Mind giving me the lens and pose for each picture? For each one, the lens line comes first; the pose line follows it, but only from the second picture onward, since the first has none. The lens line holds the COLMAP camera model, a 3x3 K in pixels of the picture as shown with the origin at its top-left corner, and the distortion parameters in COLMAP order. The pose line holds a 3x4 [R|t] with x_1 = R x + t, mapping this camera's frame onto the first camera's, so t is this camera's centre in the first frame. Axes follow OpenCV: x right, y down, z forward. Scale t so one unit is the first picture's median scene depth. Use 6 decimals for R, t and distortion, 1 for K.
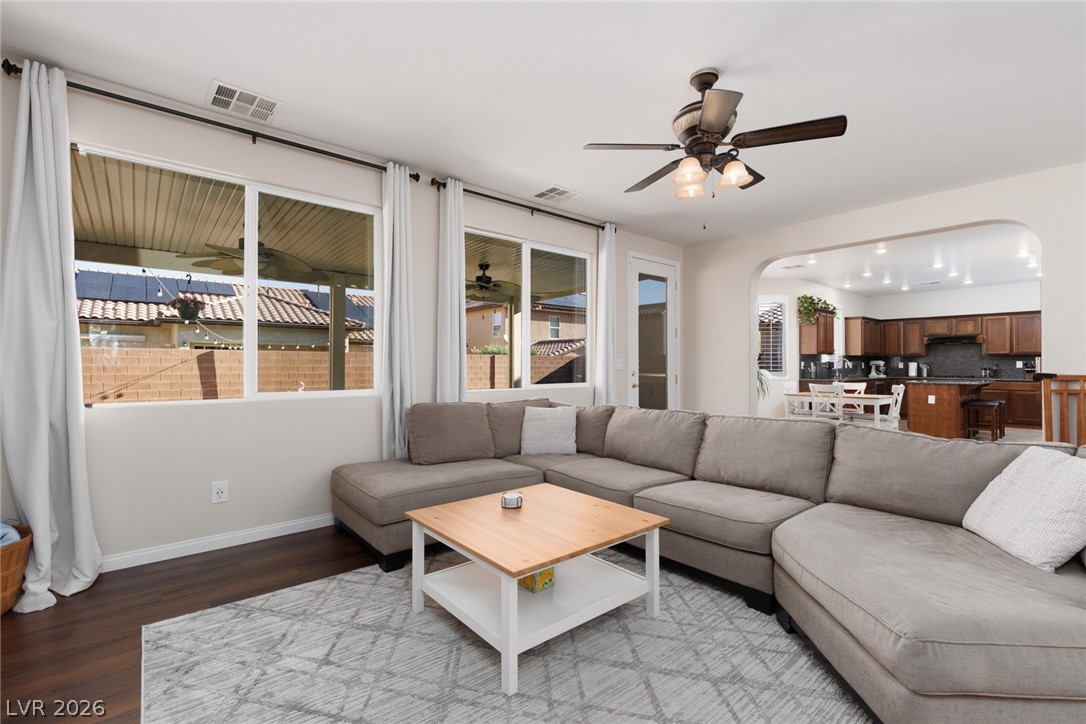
lens RADIAL K [[489.0, 0, 550.5], [0, 489.0, 358.3], [0, 0, 1]] dist [0.008083, -0.000937]
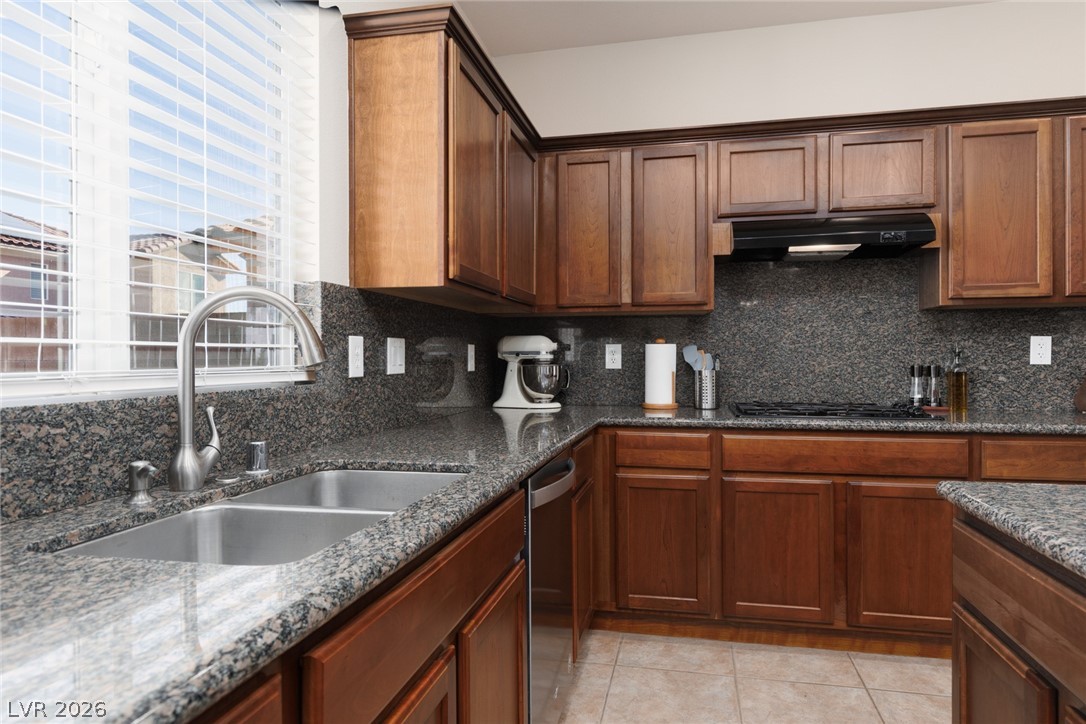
lens RADIAL K [[668.7, 0, 550.1], [0, 668.7, 356.8], [0, 0, 1]] dist [-0.004102, -0.000742]
pose [[0.801664, -0.001828, 0.597772, 0.596406], [-0.002738, 0.999974, 0.006729, 0.014356], [-0.597768, -0.007031, 0.801638, 0.908045]]
